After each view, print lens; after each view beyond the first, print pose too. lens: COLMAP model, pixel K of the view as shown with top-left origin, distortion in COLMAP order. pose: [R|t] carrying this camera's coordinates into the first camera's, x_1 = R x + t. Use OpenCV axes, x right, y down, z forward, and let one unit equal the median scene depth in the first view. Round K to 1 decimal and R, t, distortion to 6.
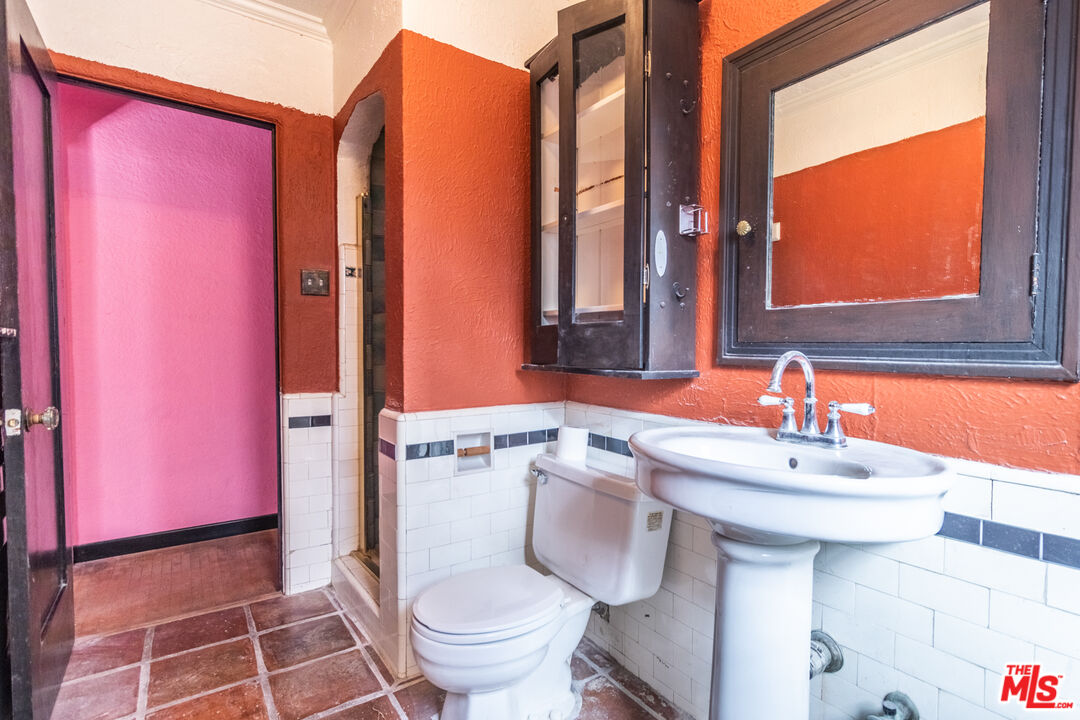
lens RADIAL K [[515.3, 0, 540.0], [0, 515.3, 360.0], [0, 0, 1]] dist [-0.001048, 0.000545]
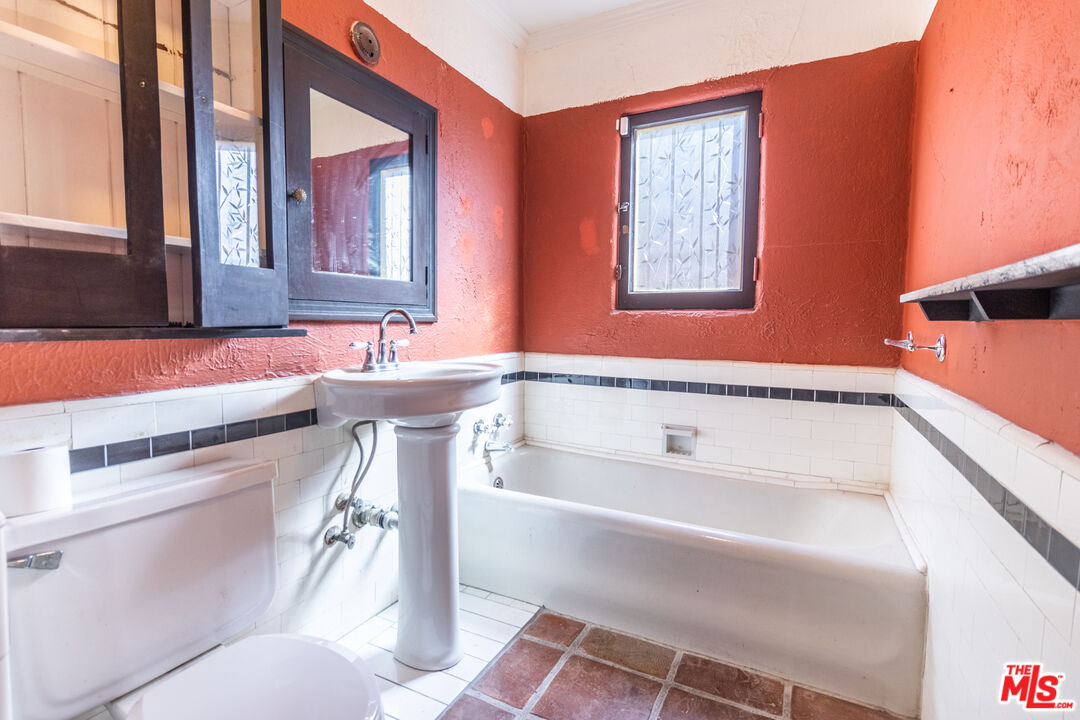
lens RADIAL K [[510.9, 0, 536.1], [0, 510.9, 350.7], [0, 0, 1]] dist [0.001646, 0.000591]
pose [[-0.451941, -0.065527, 0.889638, -0.716118], [0.012179, 0.996752, 0.079604, -0.004311], [-0.891965, 0.046812, -0.449675, 0.909049]]
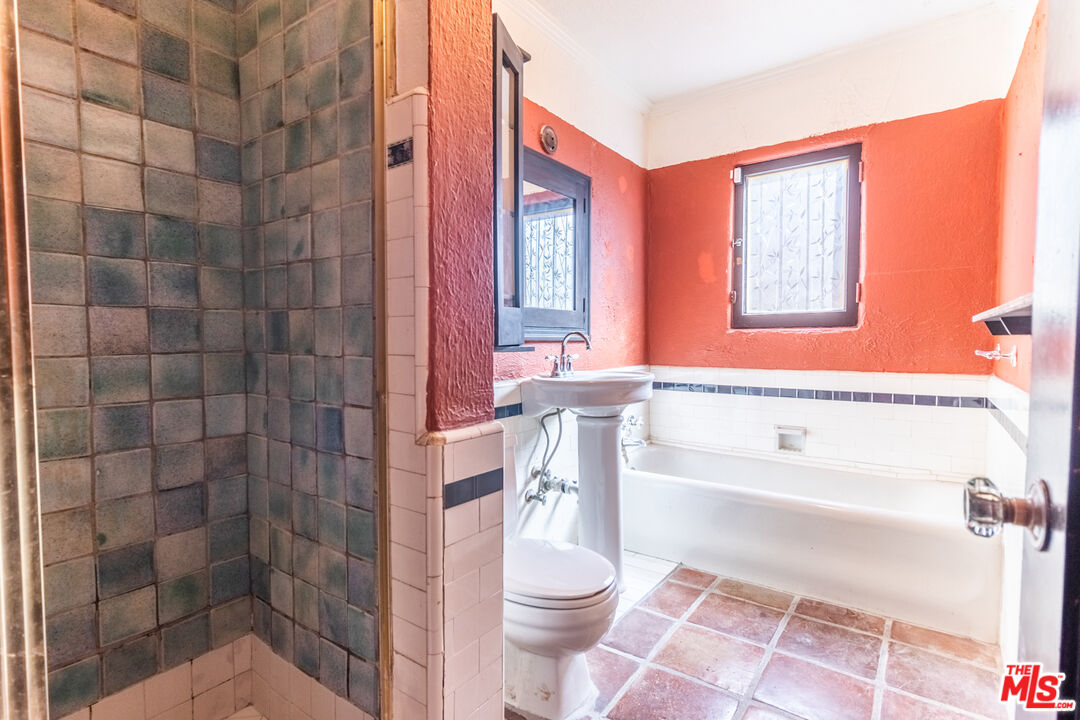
lens RADIAL K [[515.3, 0, 540.0], [0, 515.3, 360.0], [0, 0, 1]] dist [-0.001048, 0.000545]
pose [[-0.310689, -0.046730, 0.949362, -0.969492], [0.028053, 0.997905, 0.058300, -0.016024], [-0.950097, 0.044746, -0.308727, 1.198825]]
